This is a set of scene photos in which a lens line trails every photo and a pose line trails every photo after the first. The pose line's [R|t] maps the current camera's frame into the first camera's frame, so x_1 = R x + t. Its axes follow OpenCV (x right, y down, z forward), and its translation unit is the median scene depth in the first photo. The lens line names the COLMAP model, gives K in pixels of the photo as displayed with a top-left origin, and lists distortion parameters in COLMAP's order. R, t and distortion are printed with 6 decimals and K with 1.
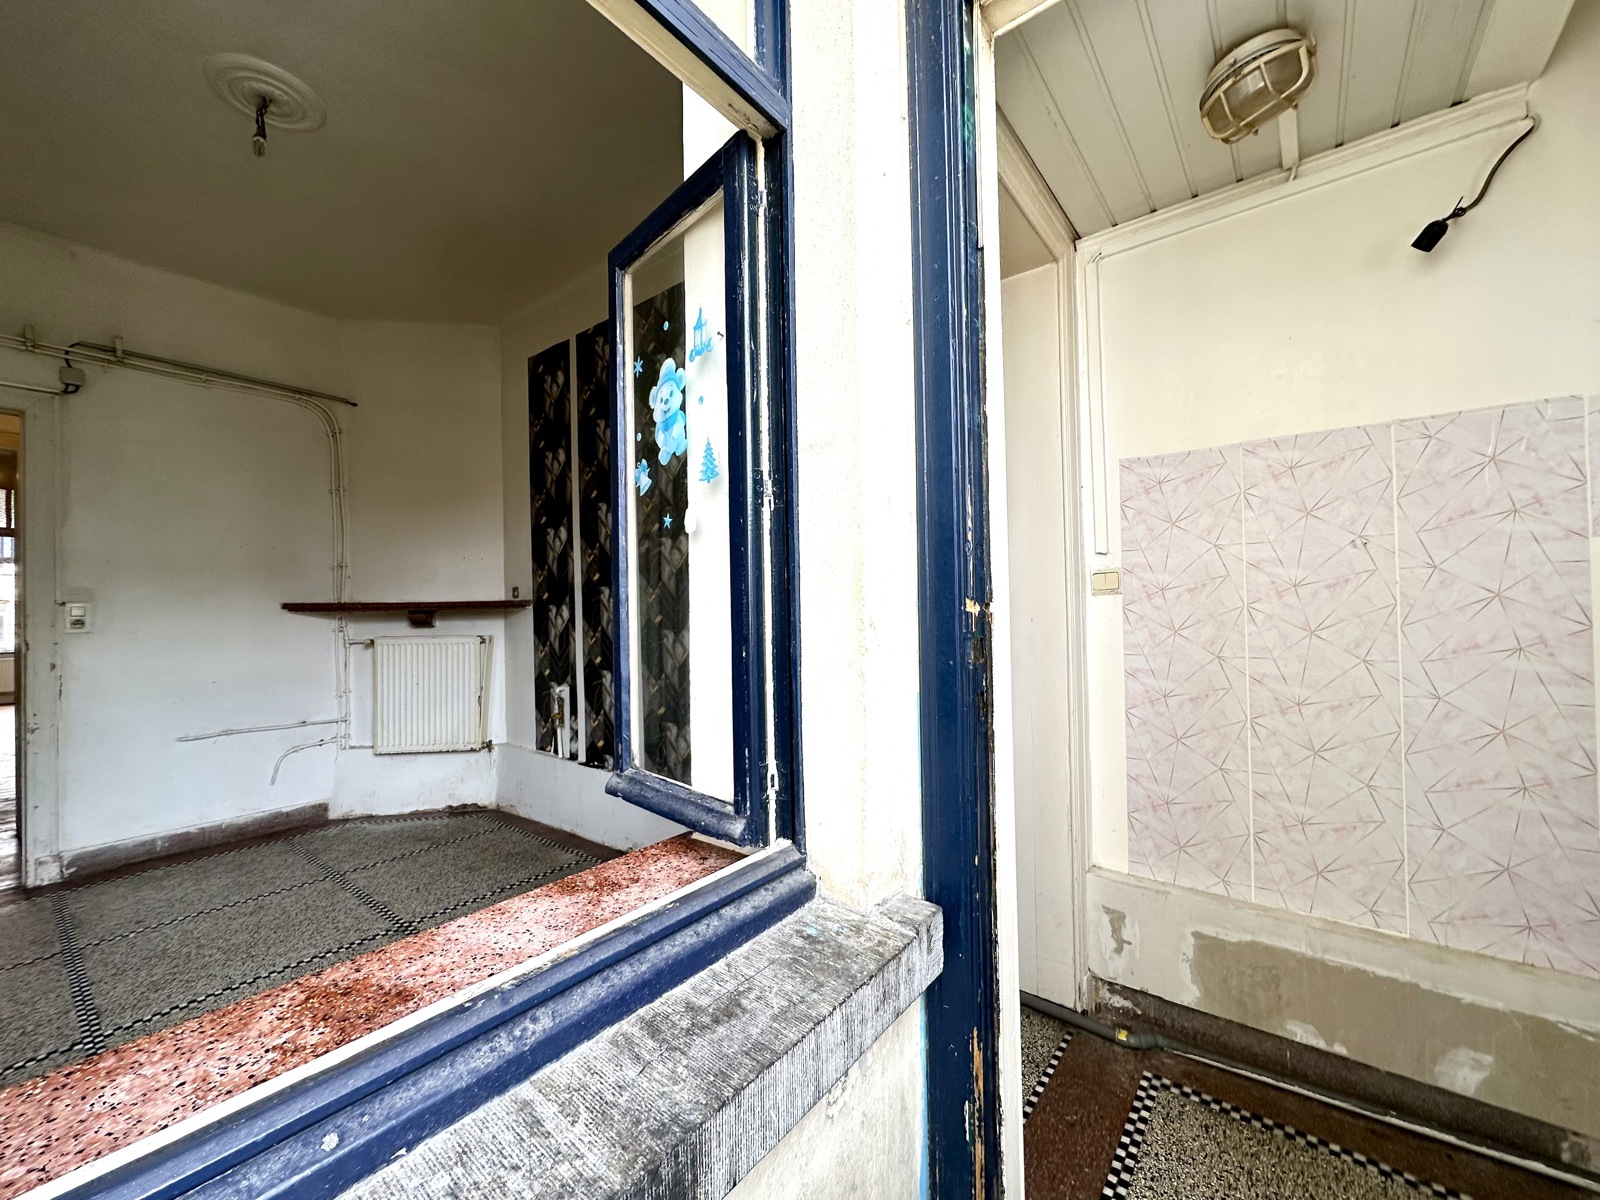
lens RADIAL K [[636.4, 0, 801.0], [0, 636.4, 601.5], [0, 0, 1]] dist [-0.004540, 0.000737]
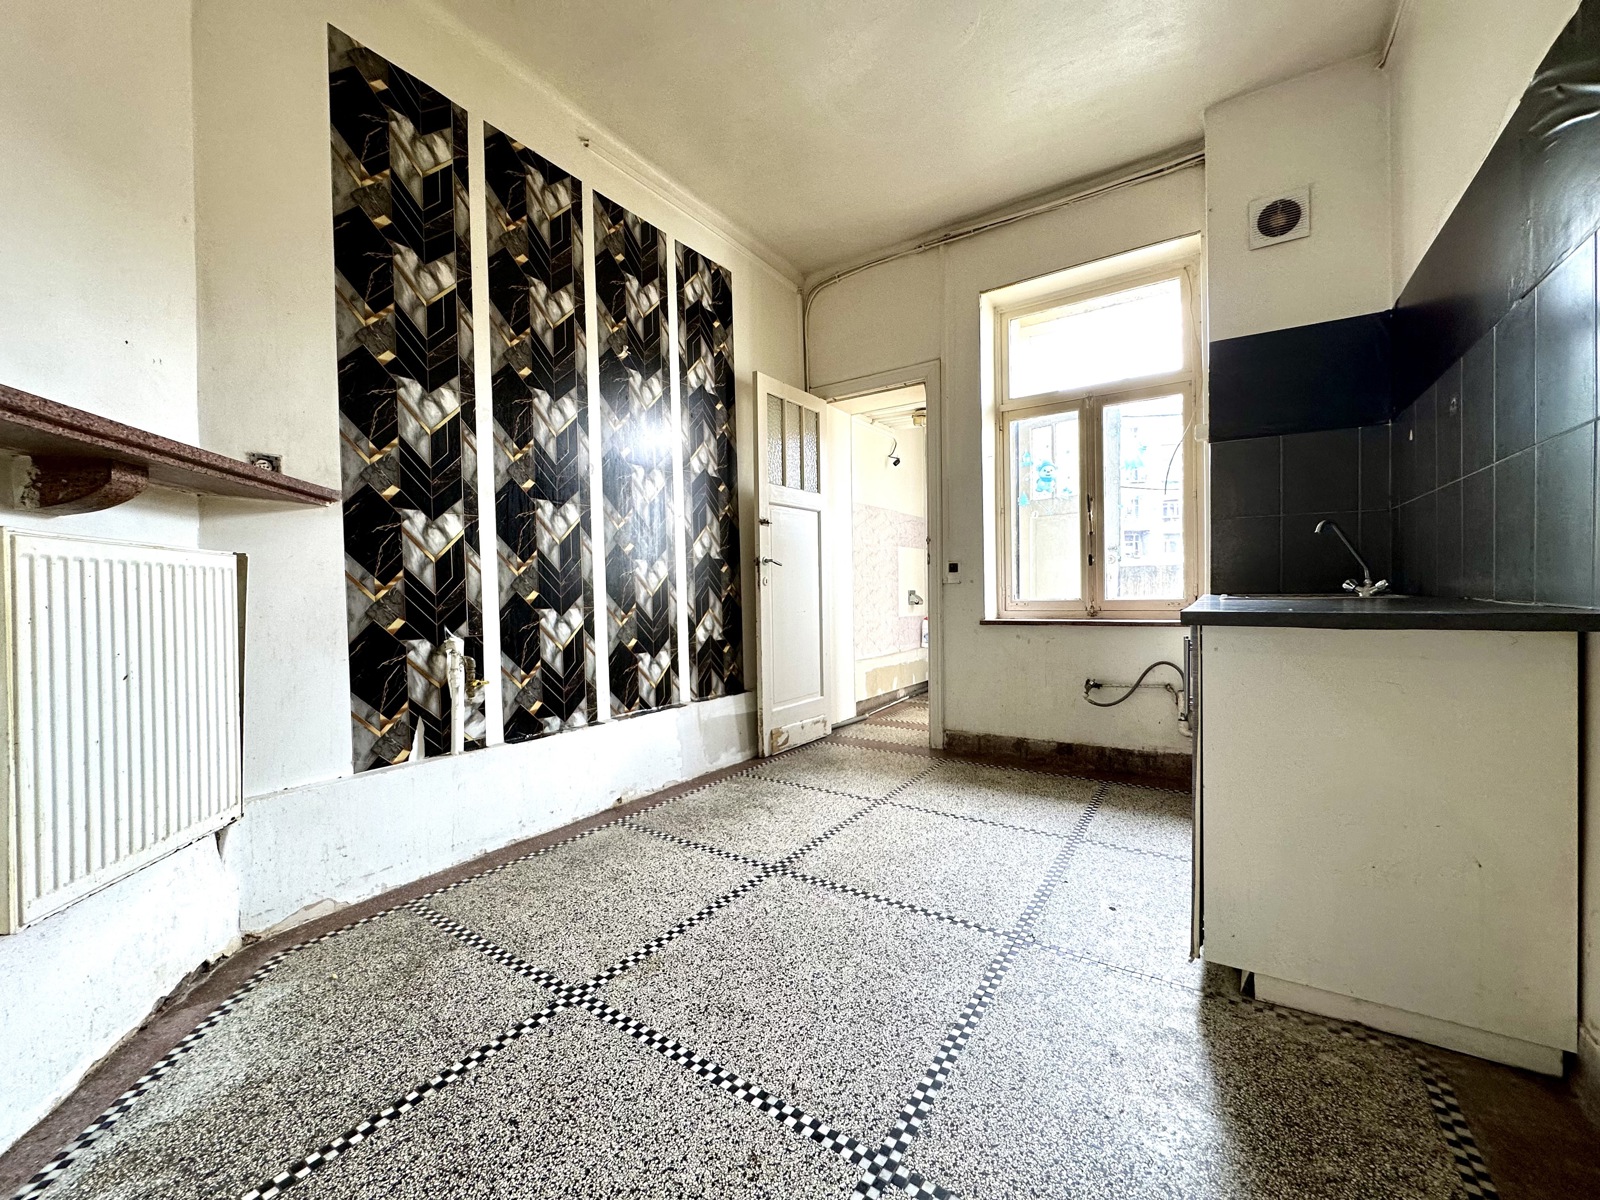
lens RADIAL K [[636.4, 0, 800.0], [0, 636.4, 599.7], [0, 0, 1]] dist [-0.004540, 0.000737]
pose [[-0.073134, 0.008517, 0.997286, -1.025488], [0.008300, 0.999934, -0.007931, 0.098924], [-0.997288, 0.007697, -0.073200, 0.697494]]
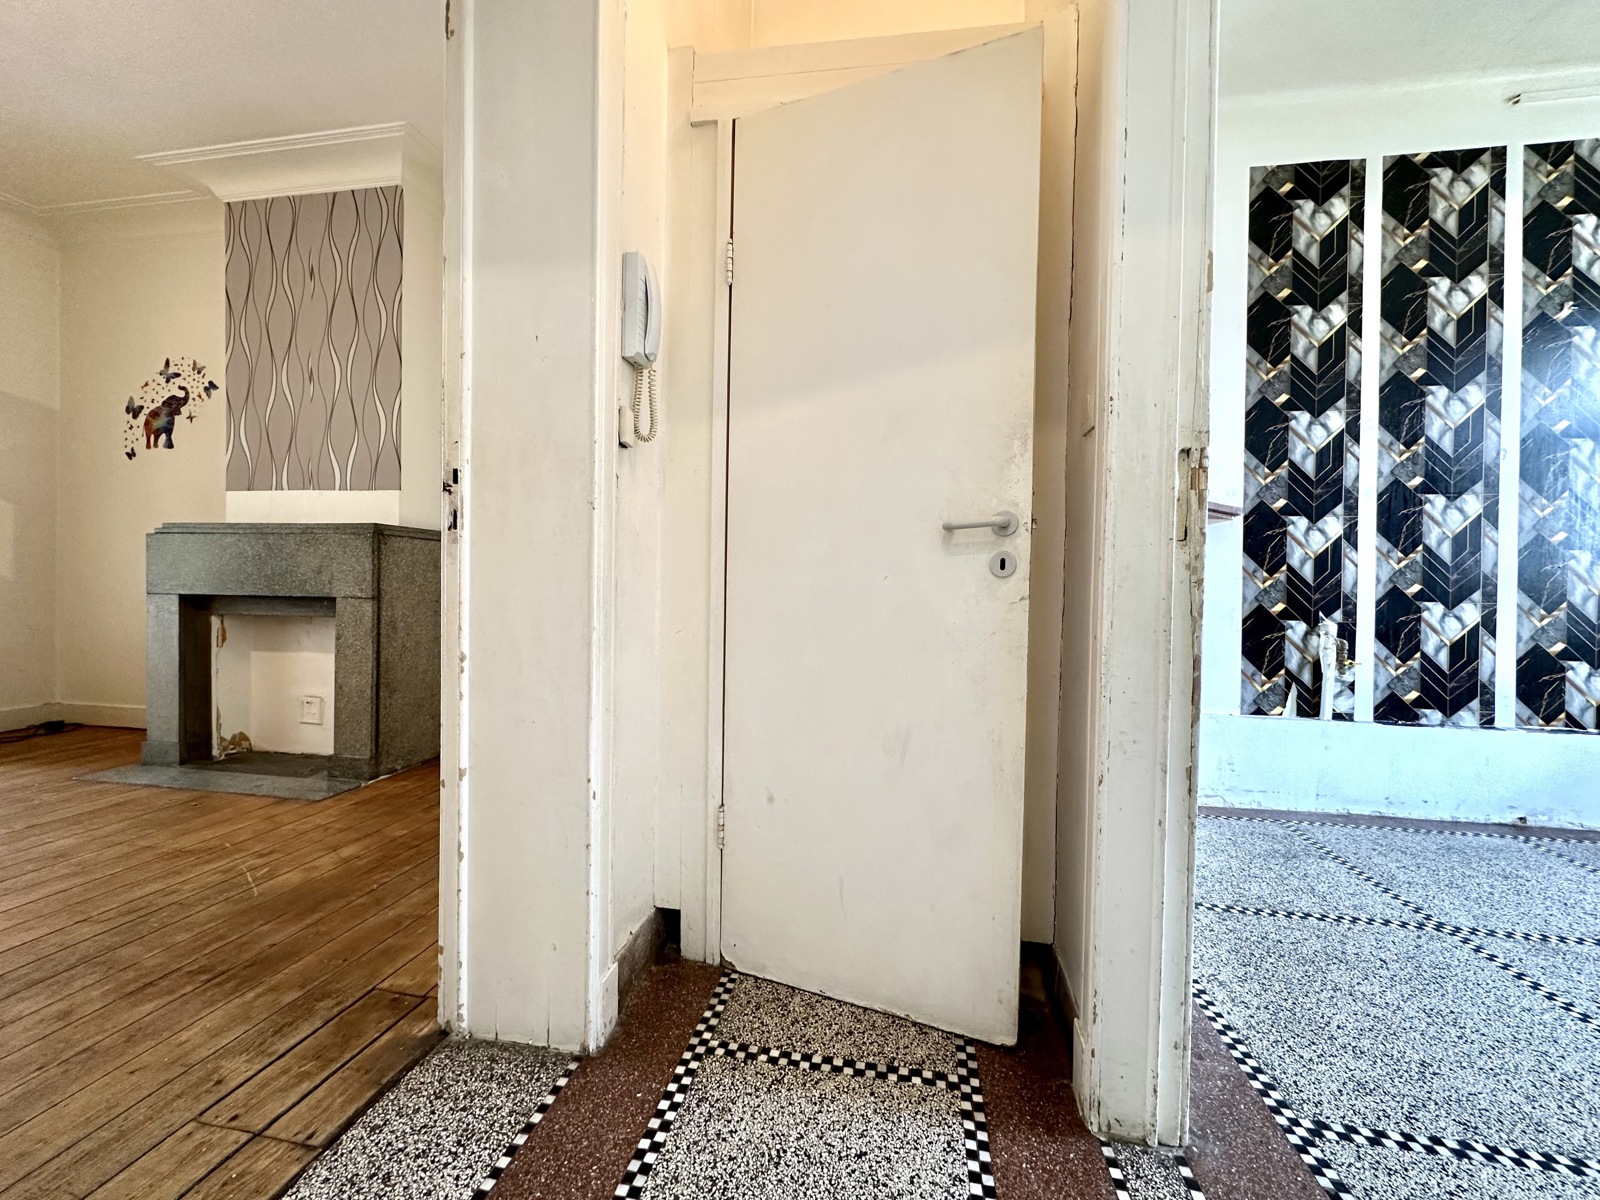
lens RADIAL K [[636.4, 0, 803.2], [0, 636.4, 598.9], [0, 0, 1]] dist [-0.004540, 0.000737]
pose [[0.880988, 0.026690, 0.472385, -1.263726], [-0.039124, 0.999098, 0.016517, 0.113714], [-0.471518, -0.033033, 0.881238, 0.630215]]
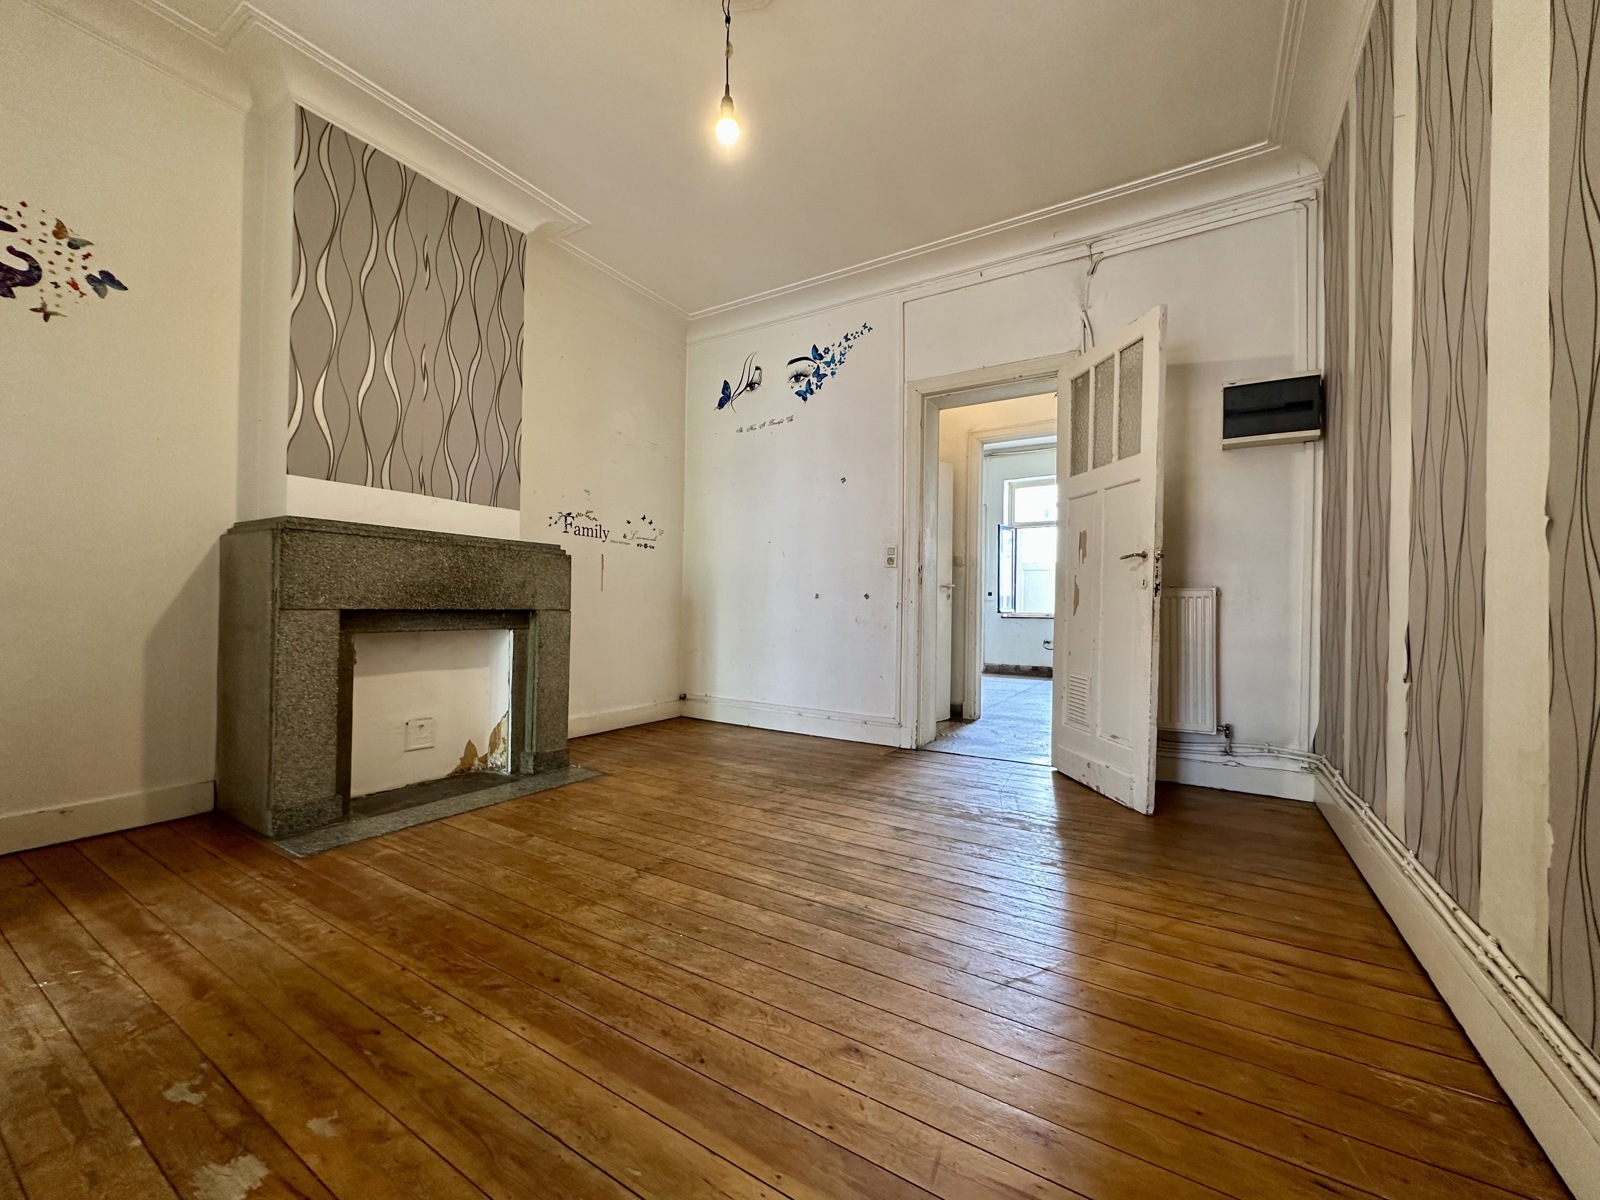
lens RADIAL K [[636.4, 0, 806.9], [0, 636.4, 594.1], [0, 0, 1]] dist [-0.004540, 0.000737]
pose [[-0.118084, 0.036262, 0.992341, -2.387192], [-0.024109, 0.998934, -0.039371, 0.154022], [-0.992711, -0.028573, -0.117084, 1.383083]]
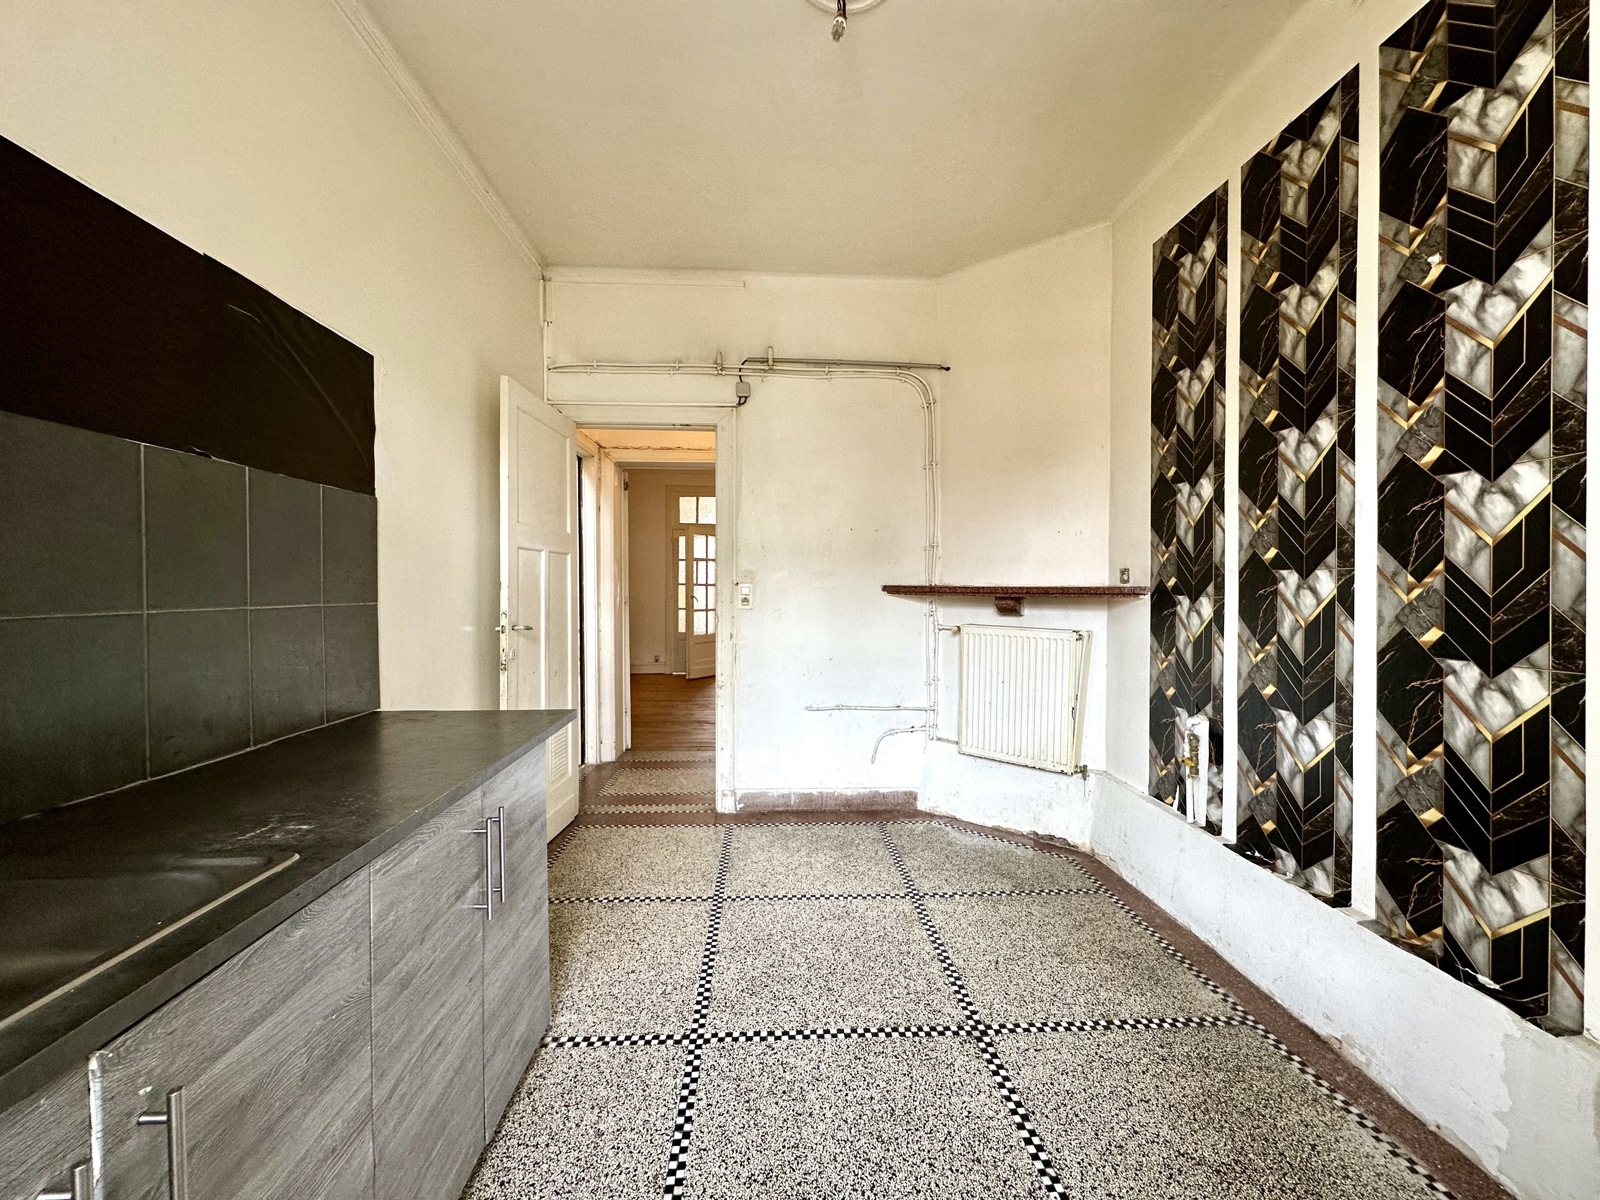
lens RADIAL K [[636.4, 0, 801.9], [0, 636.4, 598.3], [0, 0, 1]] dist [-0.004540, 0.000737]
pose [[0.657632, 0.036548, -0.752452, -0.148913], [-0.008747, 0.999126, 0.040885, -0.016343], [0.753289, -0.020306, 0.657377, 0.247270]]
